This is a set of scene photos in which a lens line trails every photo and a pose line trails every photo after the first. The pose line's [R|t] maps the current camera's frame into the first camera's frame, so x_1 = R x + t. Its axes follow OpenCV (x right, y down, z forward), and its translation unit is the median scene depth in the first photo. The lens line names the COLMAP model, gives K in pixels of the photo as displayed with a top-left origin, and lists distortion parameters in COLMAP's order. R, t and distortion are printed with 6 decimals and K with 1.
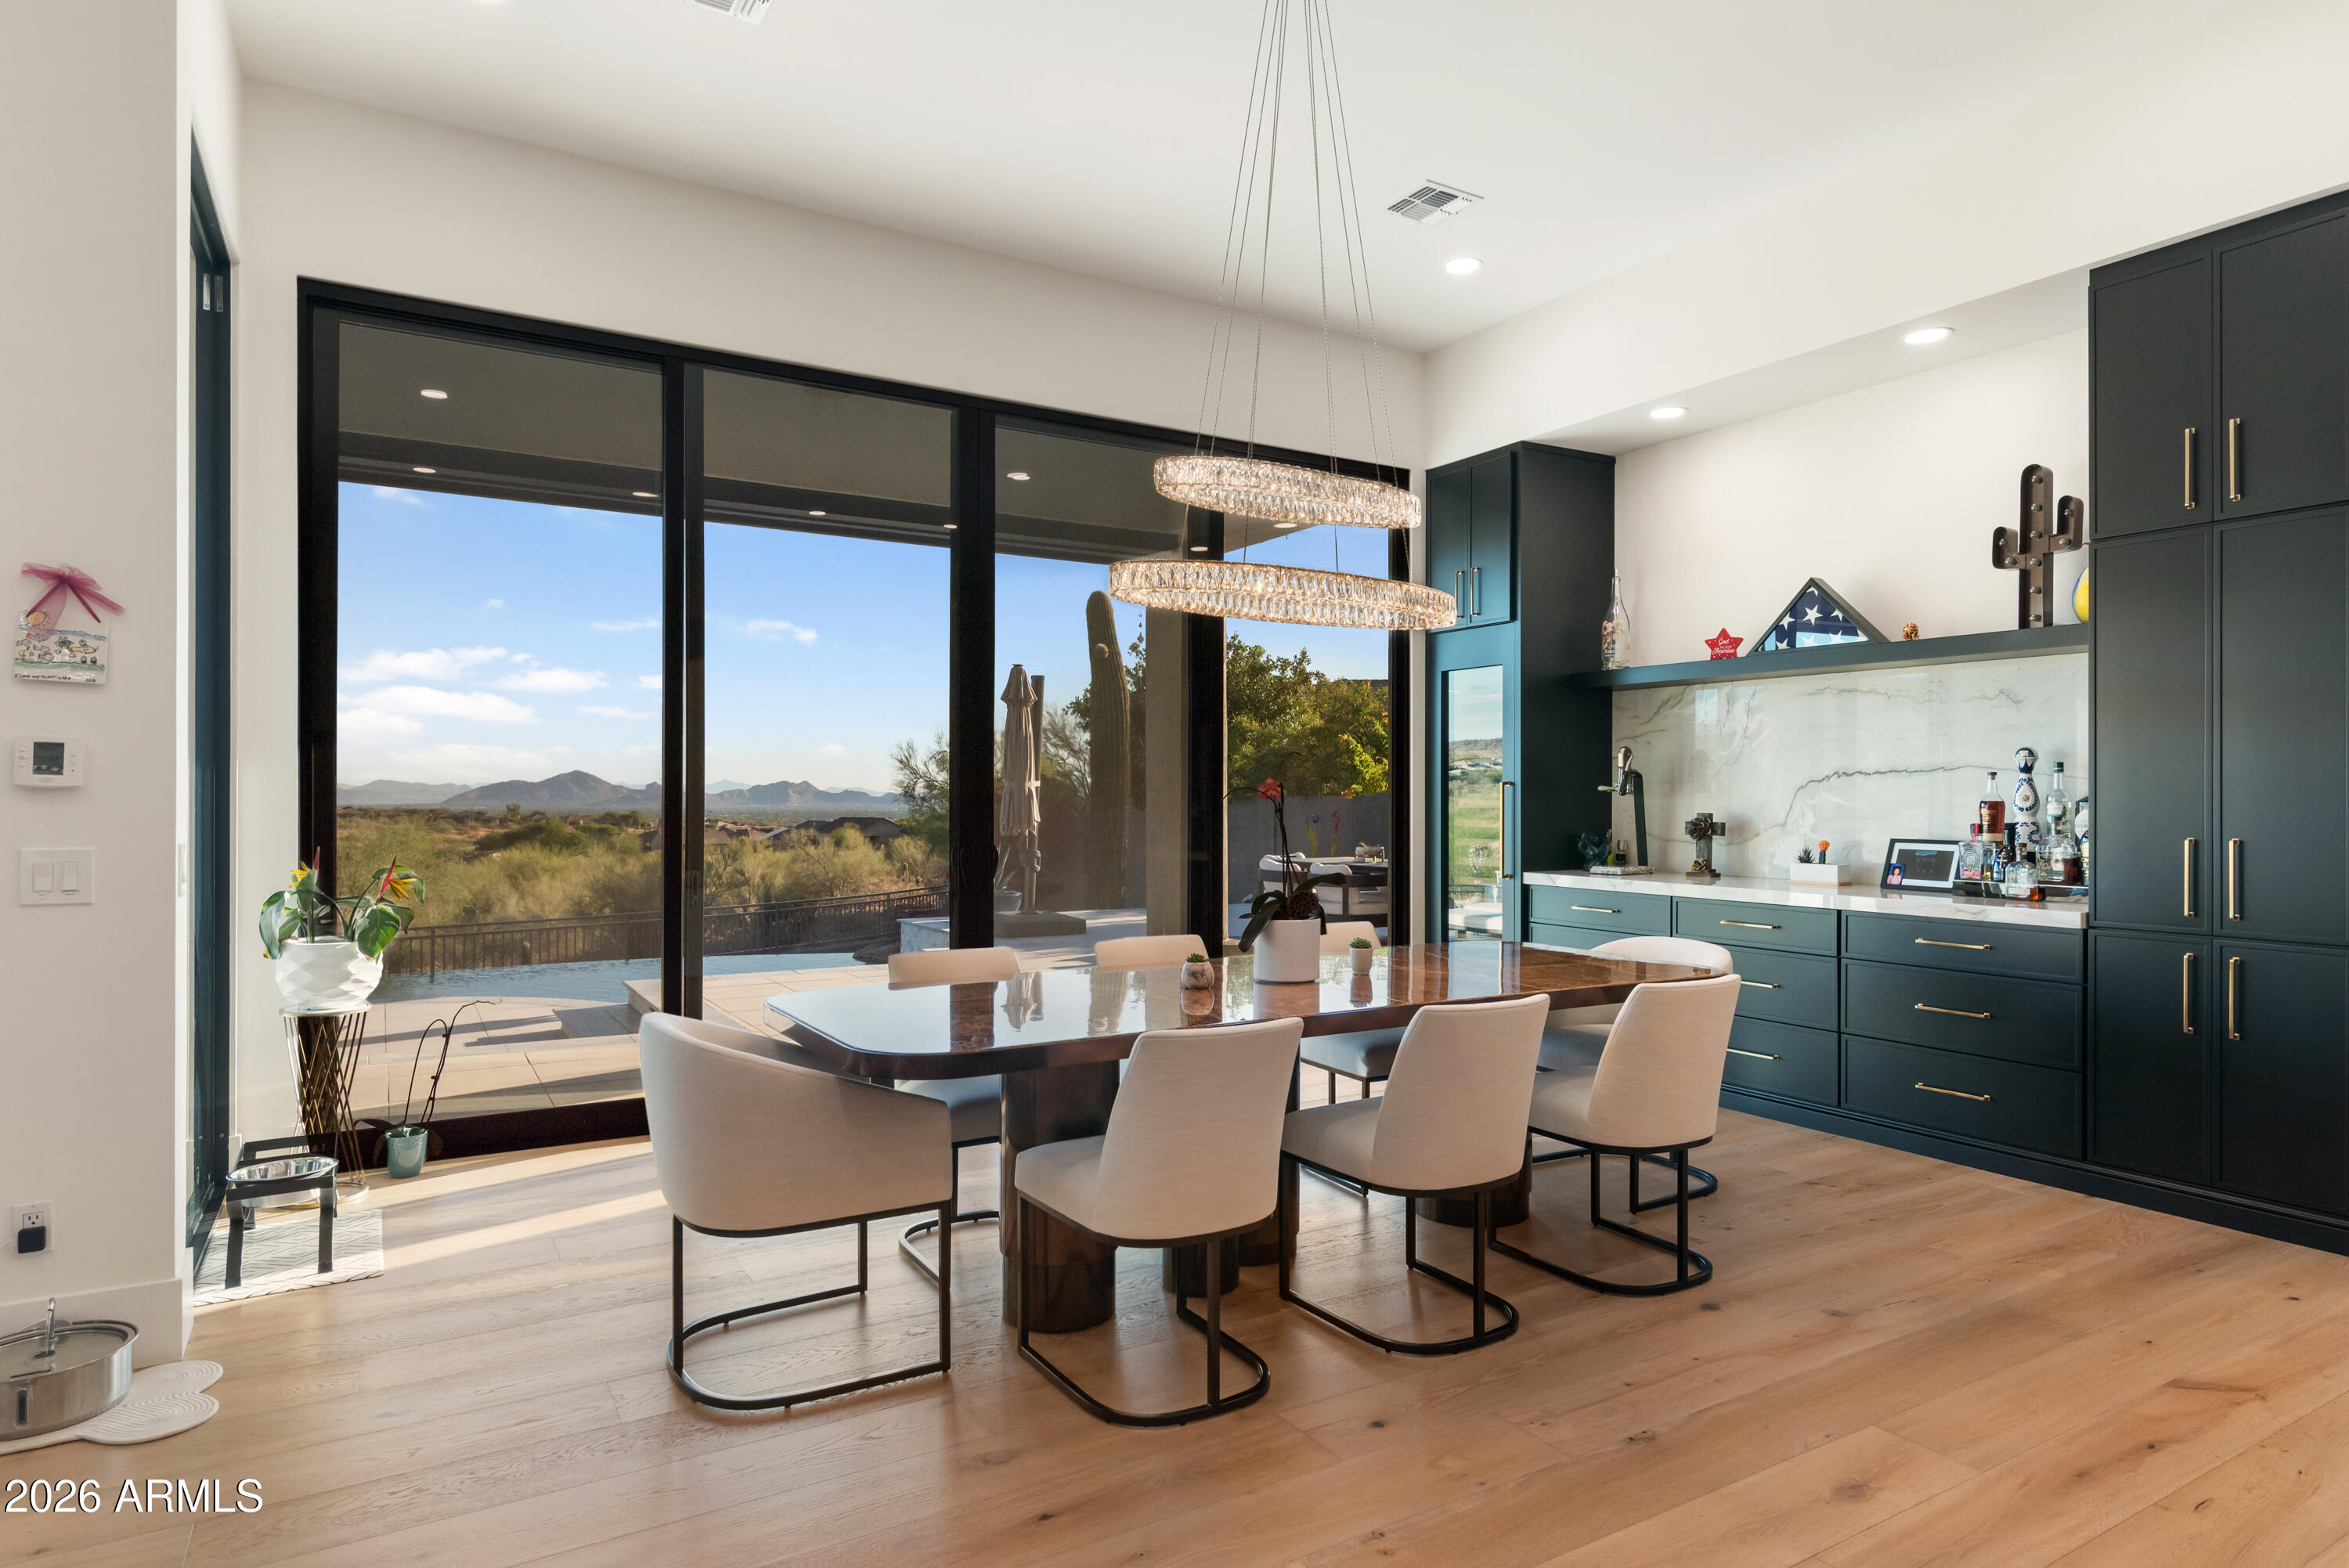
lens RADIAL K [[1431.5, 0, 1176.1], [0, 1431.5, 797.1], [0, 0, 1]] dist [0.008007, 0.000553]
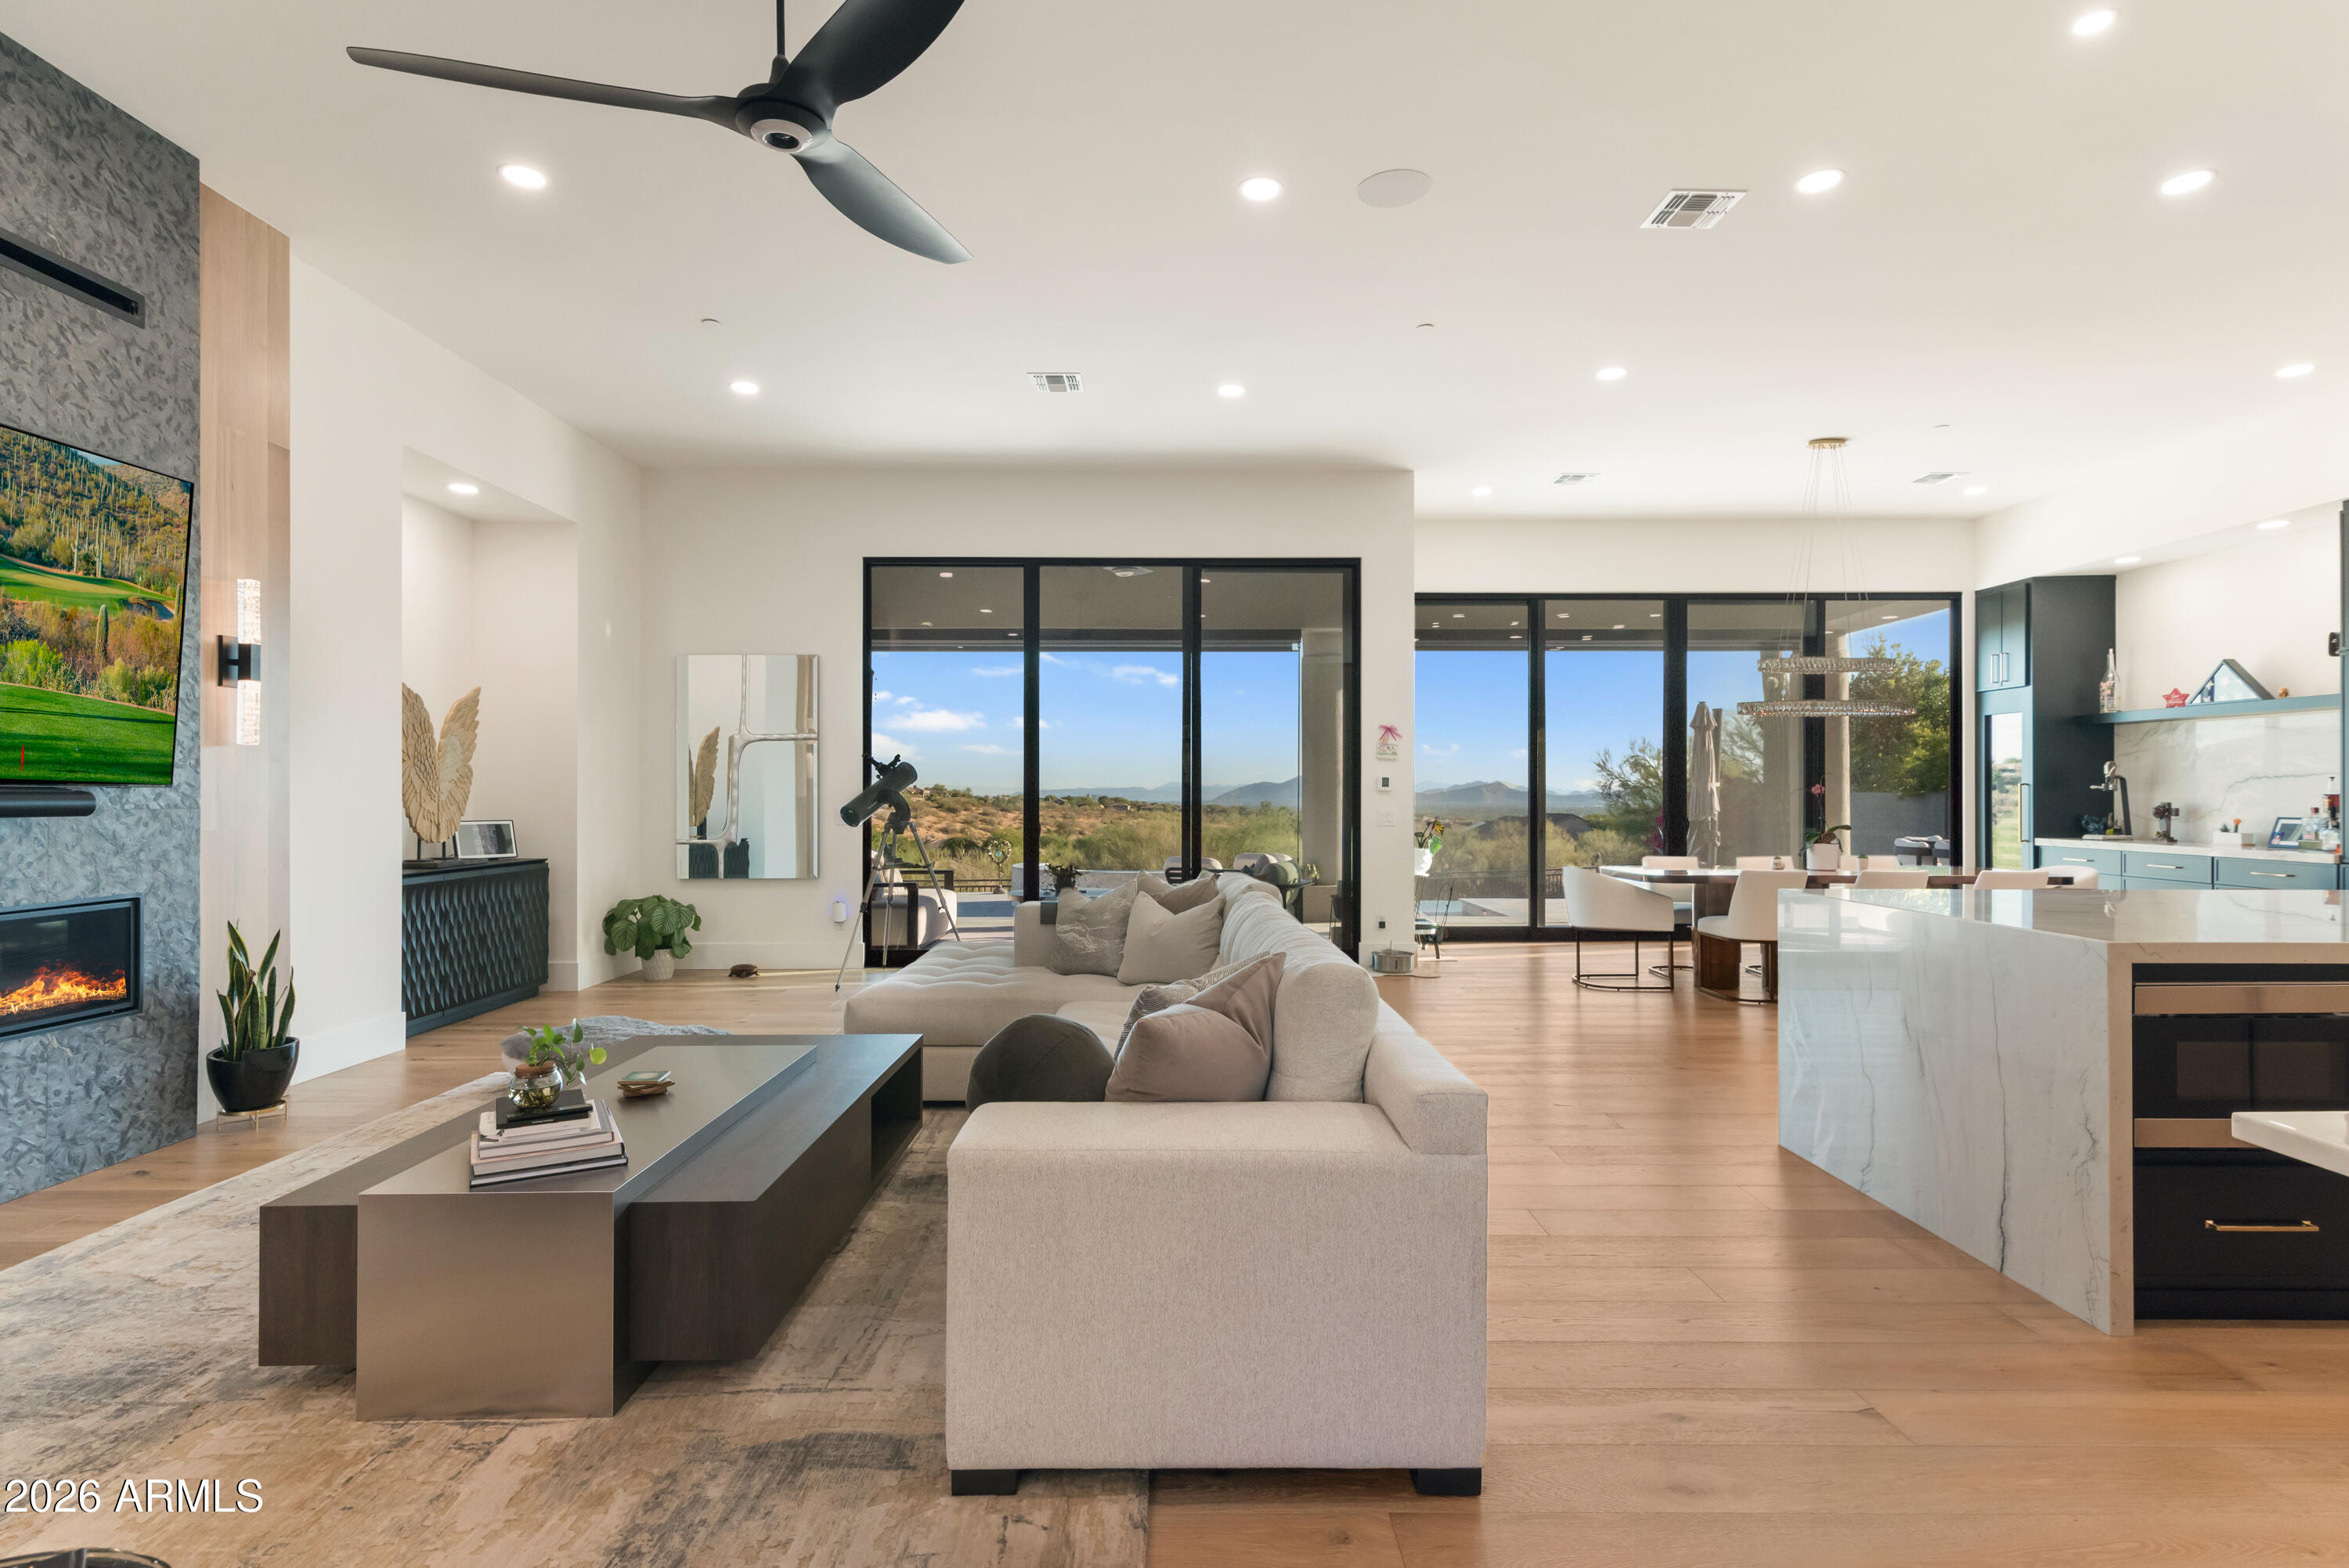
lens RADIAL K [[1206.1, 0, 1171.0], [0, 1206.1, 794.6], [0, 0, 1]] dist [0.006235, 0.001074]
pose [[0.864486, -0.002100, -0.502652, 0.082898], [0.001966, 0.999998, -0.000797, 0.001477], [0.502653, -0.000299, 0.864488, -0.700028]]
